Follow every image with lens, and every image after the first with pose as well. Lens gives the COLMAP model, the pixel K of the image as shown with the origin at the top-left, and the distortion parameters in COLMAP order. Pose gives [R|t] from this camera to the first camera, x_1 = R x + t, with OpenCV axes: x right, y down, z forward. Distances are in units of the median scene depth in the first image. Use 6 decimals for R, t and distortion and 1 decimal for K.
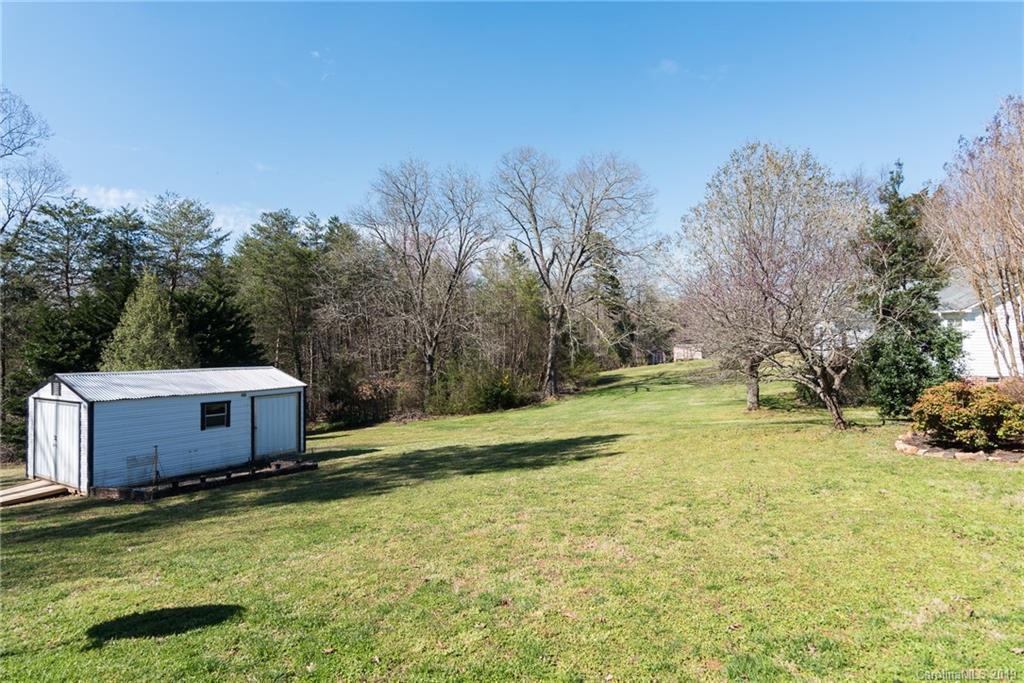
lens RADIAL K [[549.9, 0, 514.0], [0, 549.9, 341.8], [0, 0, 1]] dist [0.011333, -0.000446]
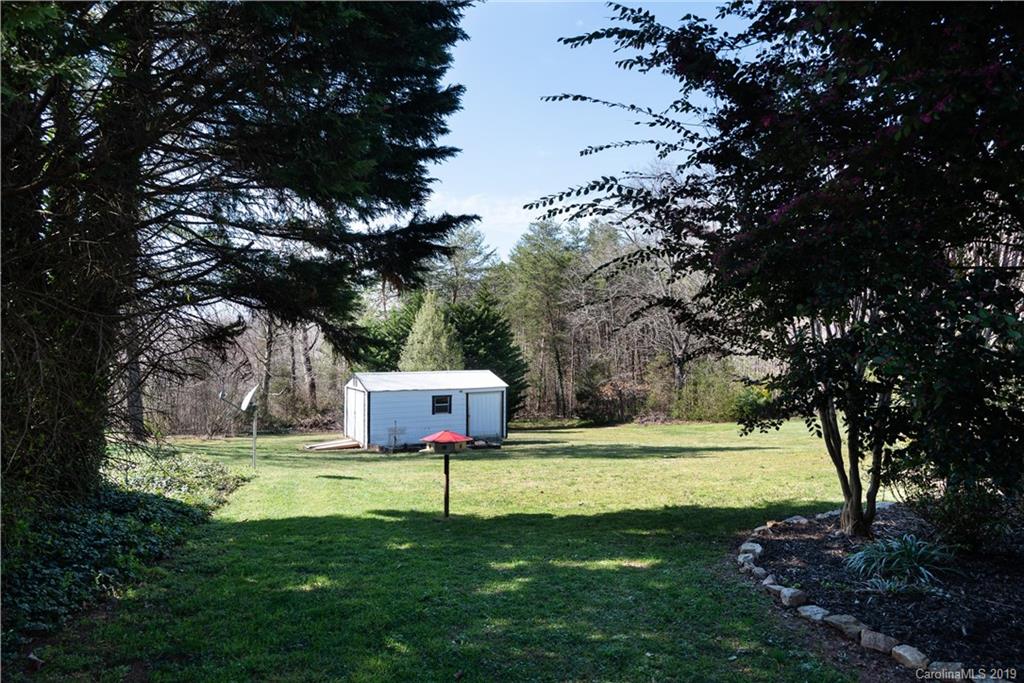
lens RADIAL K [[644.3, 0, 511.3], [0, 644.3, 348.7], [0, 0, 1]] dist [0.005390, 0.000129]
pose [[0.863124, 0.013179, -0.504820, 0.208198], [-0.000887, 0.999697, 0.024583, -0.024244], [0.504991, -0.020771, 0.862875, -0.156692]]
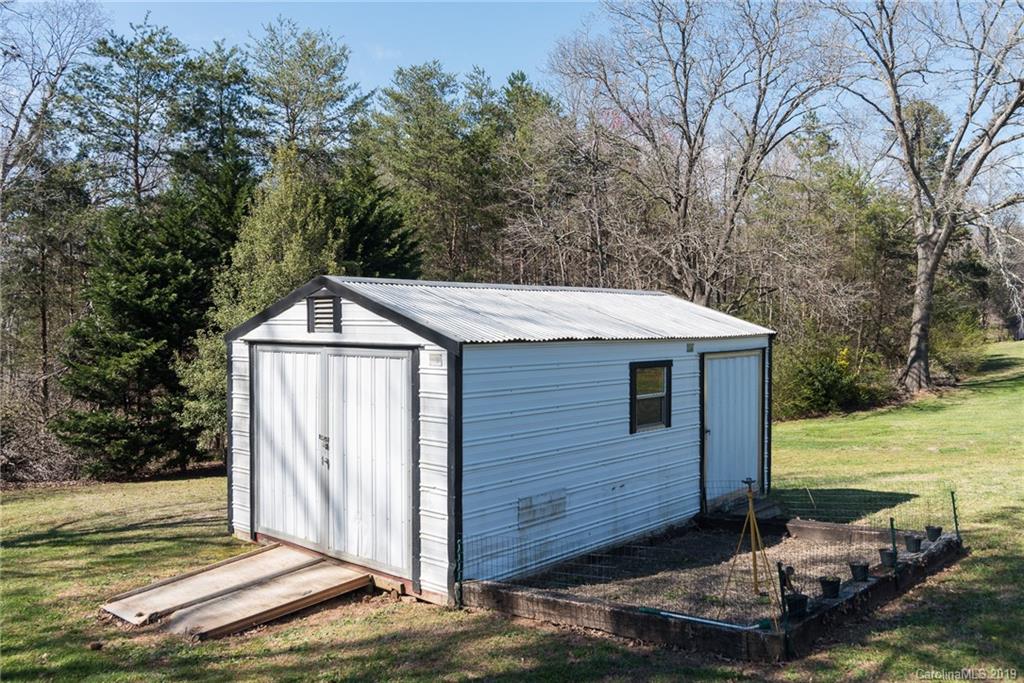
lens RADIAL K [[840.9, 0, 510.9], [0, 840.9, 339.0], [0, 0, 1]] dist [0.007866, 0.005397]
pose [[0.983384, 0.006207, -0.181433, -0.245077], [-0.000274, 0.999465, 0.032705, 0.034111], [0.181539, -0.032112, 0.982859, 0.185367]]
